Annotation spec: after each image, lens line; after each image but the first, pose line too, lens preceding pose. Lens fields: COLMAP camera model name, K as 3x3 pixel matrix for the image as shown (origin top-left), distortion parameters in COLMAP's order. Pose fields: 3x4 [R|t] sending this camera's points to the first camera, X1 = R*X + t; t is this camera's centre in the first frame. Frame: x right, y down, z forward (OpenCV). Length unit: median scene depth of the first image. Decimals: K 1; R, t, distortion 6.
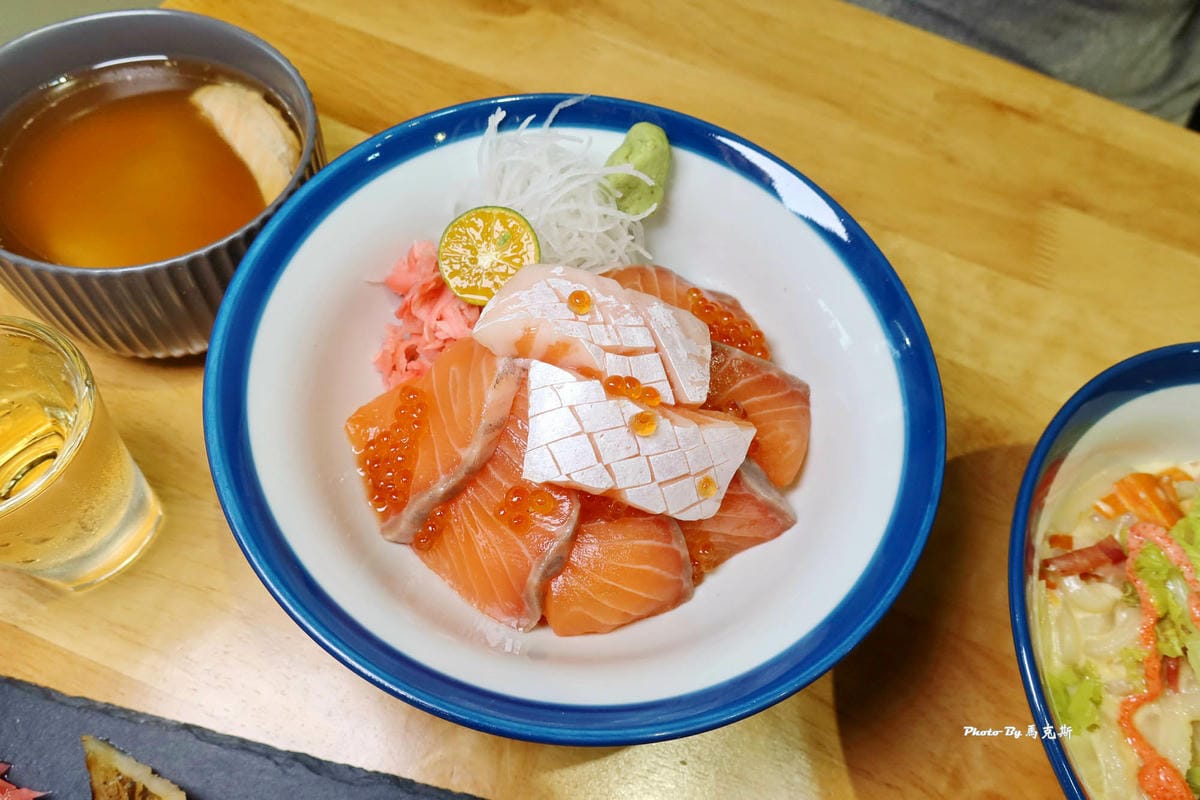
lens RADIAL K [[800.4, 0, 593.0], [0, 800.4, 400.8], [0, 0, 1]] dist [-0.031256, 0.013234]
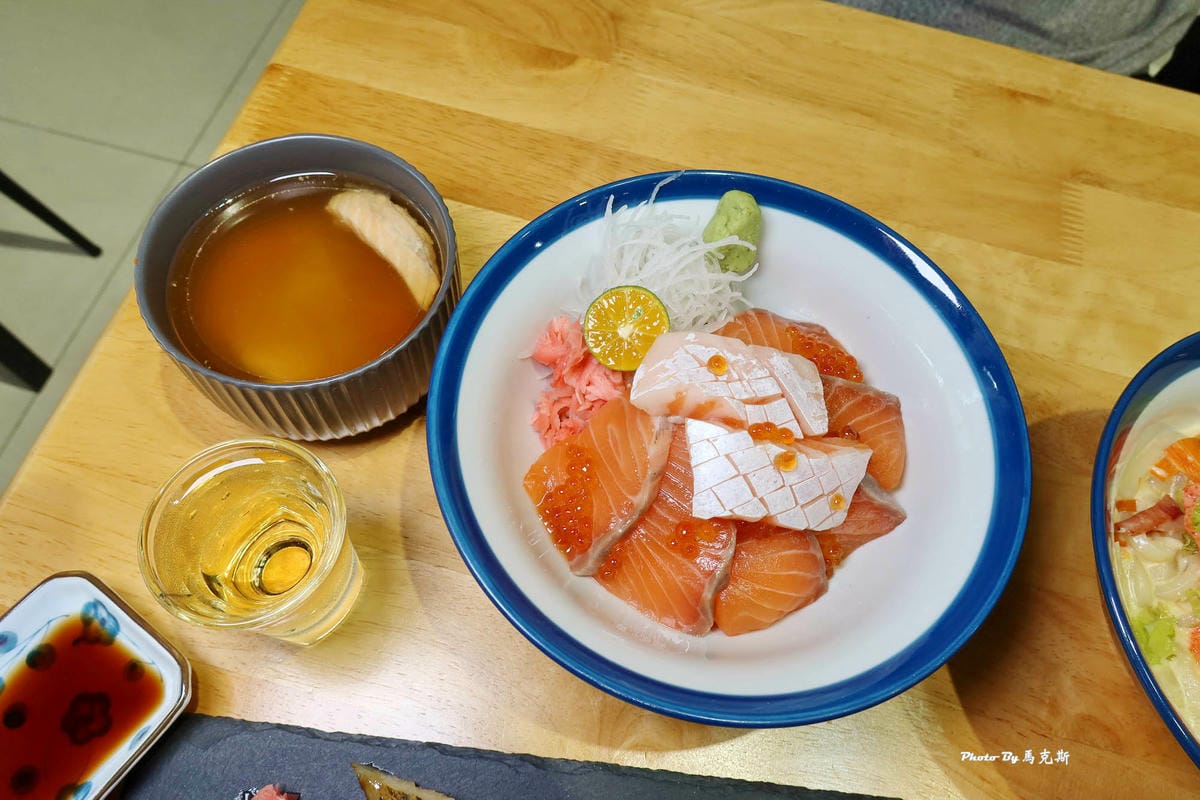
lens RADIAL K [[800.4, 0, 593.2], [0, 800.4, 399.7], [0, 0, 1]] dist [-0.031256, 0.013234]
pose [[0.992421, -0.122638, -0.007791, -0.176100], [0.122873, 0.991224, 0.048752, -0.135143], [0.001744, -0.049340, 0.998781, -0.183955]]
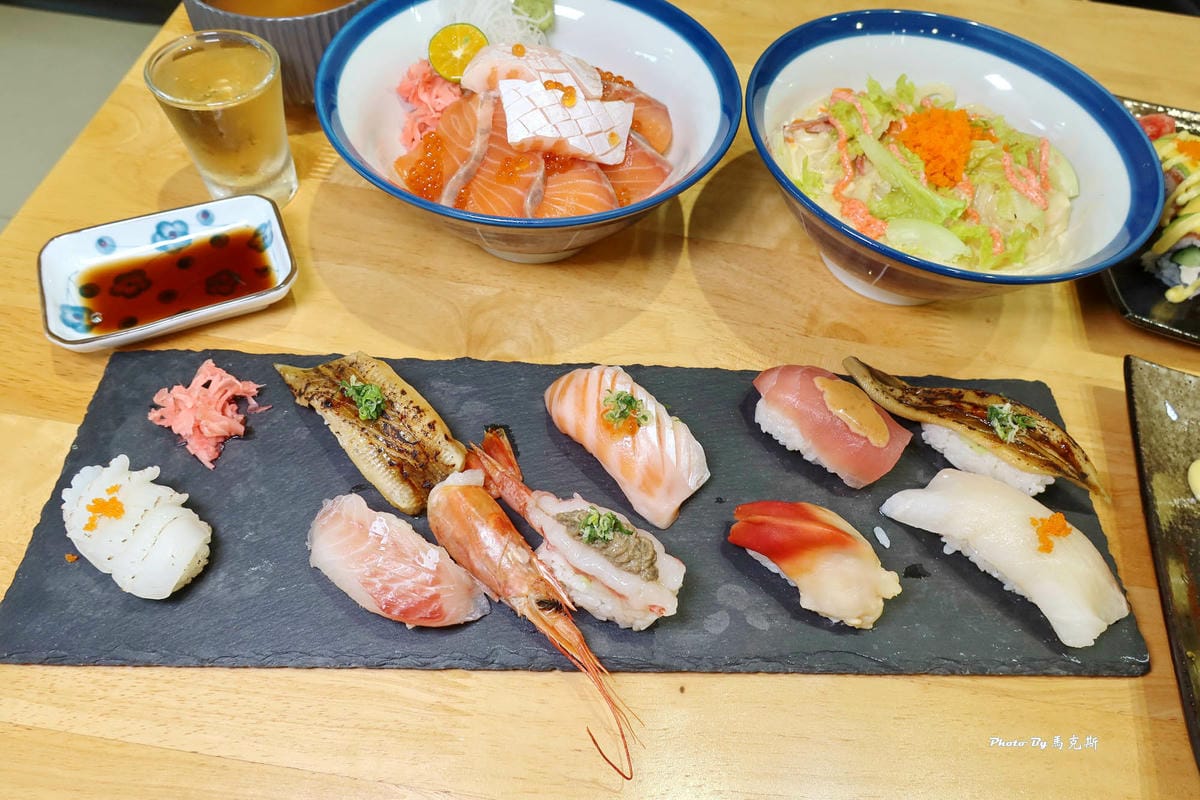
lens RADIAL K [[800.4, 0, 605.2], [0, 800.4, 399.5], [0, 0, 1]] dist [-0.031256, 0.013234]
pose [[0.970719, -0.220990, 0.094171, -0.144738], [0.228066, 0.970950, -0.072395, 0.688627], [-0.075437, 0.091752, 0.992920, -0.584928]]
